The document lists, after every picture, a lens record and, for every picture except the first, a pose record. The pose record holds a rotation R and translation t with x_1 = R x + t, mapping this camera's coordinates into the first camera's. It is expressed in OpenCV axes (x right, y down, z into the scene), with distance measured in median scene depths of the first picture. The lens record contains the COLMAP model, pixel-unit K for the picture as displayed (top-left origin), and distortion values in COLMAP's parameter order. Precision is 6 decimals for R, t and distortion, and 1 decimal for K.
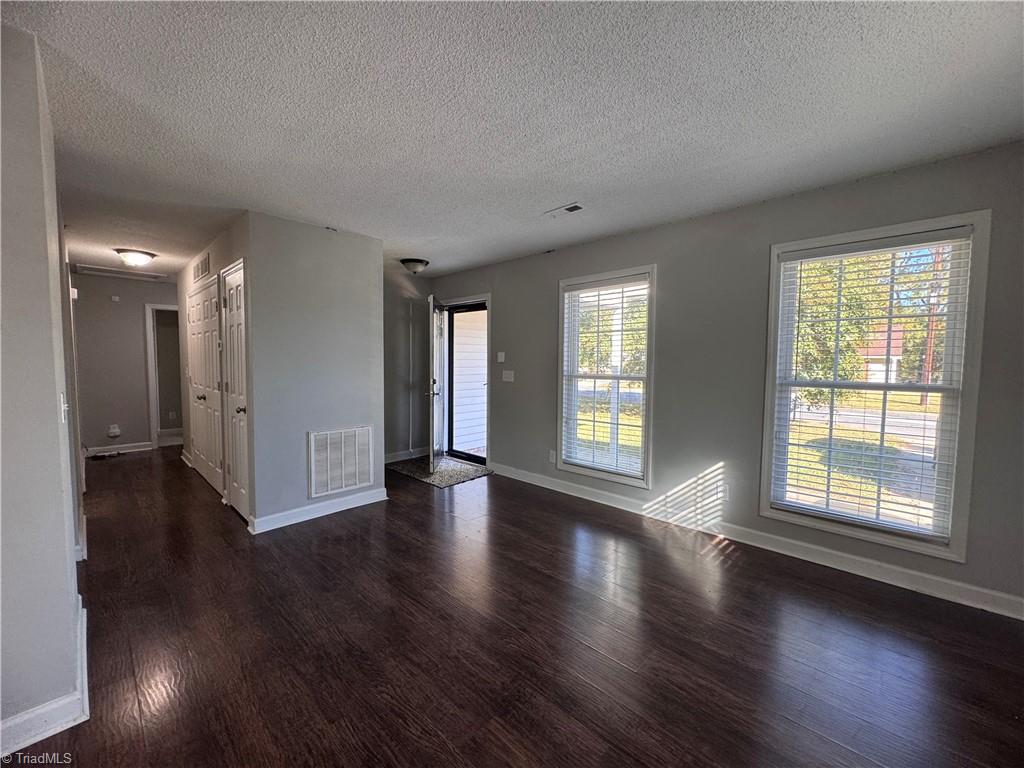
lens RADIAL K [[406.5, 0, 512.0], [0, 406.5, 384.0], [0, 0, 1]] dist [0.000767, 0.000030]
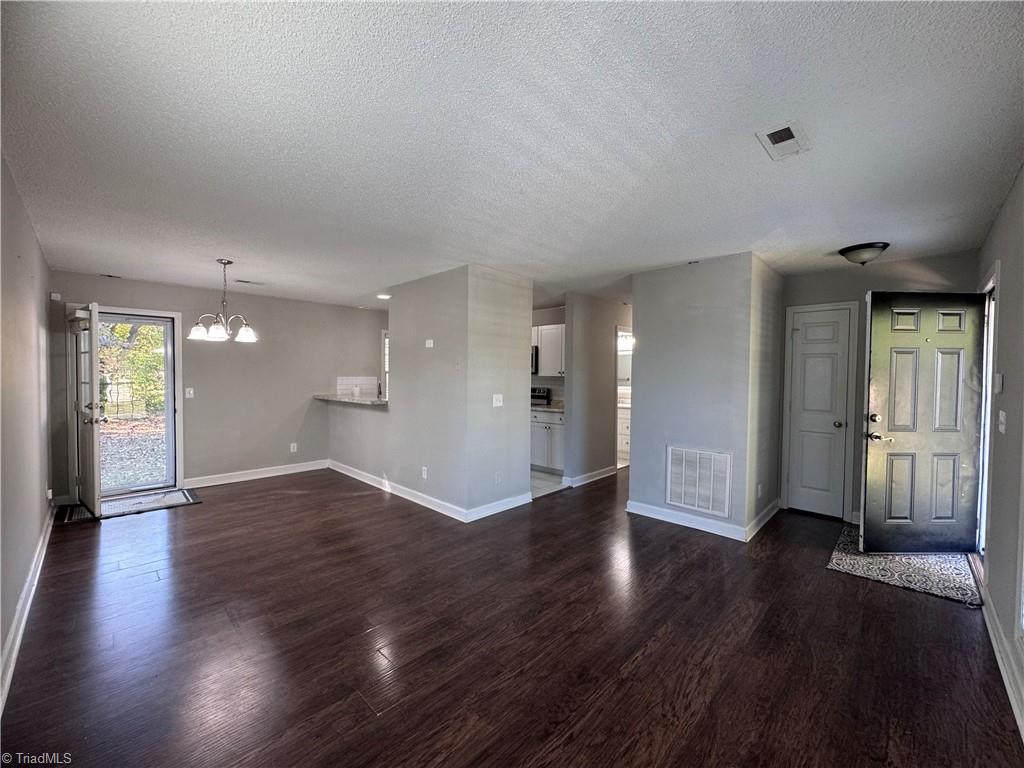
lens RADIAL K [[410.7, 0, 514.0], [0, 410.7, 374.9], [0, 0, 1]] dist [0.001543, 0.000155]
pose [[-0.006203, -0.008718, -0.999943, 0.660318], [-0.069124, 0.997574, -0.008269, -0.039994], [0.997589, 0.069069, -0.006791, 0.544883]]
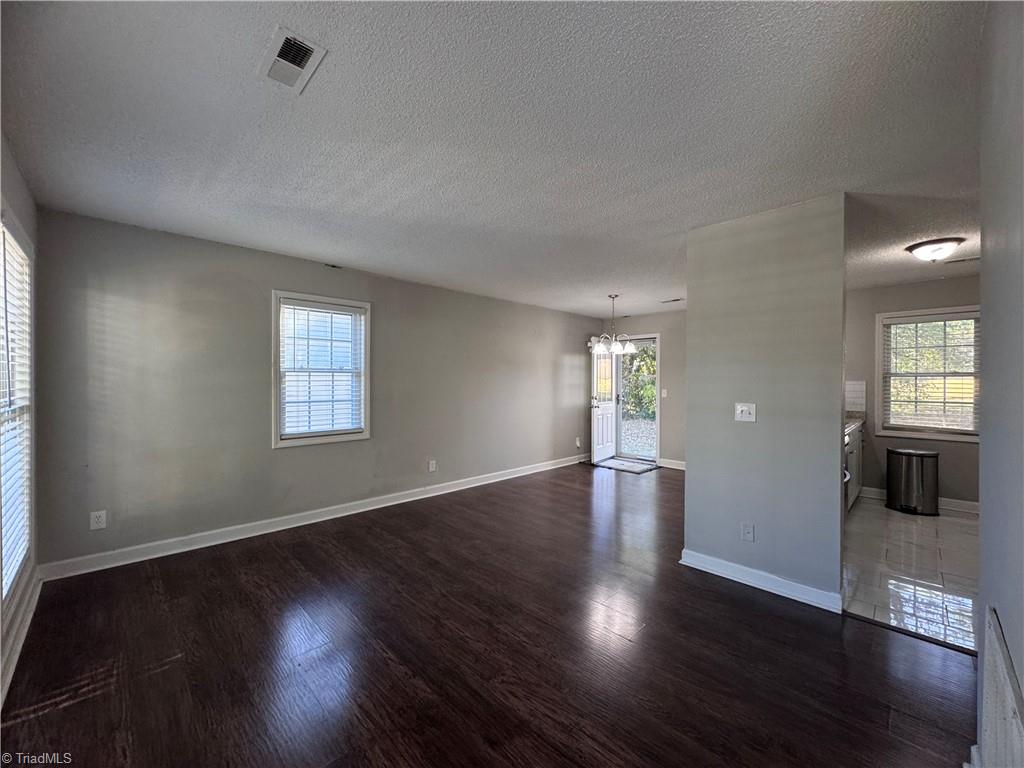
lens RADIAL K [[406.5, 0, 512.0], [0, 406.5, 384.0], [0, 0, 1]] dist [0.000767, 0.000030]
pose [[-0.999674, -0.007278, 0.024461, -0.120326], [-0.005553, 0.997539, 0.069890, -0.078957], [-0.024910, 0.069731, -0.997255, 1.290196]]
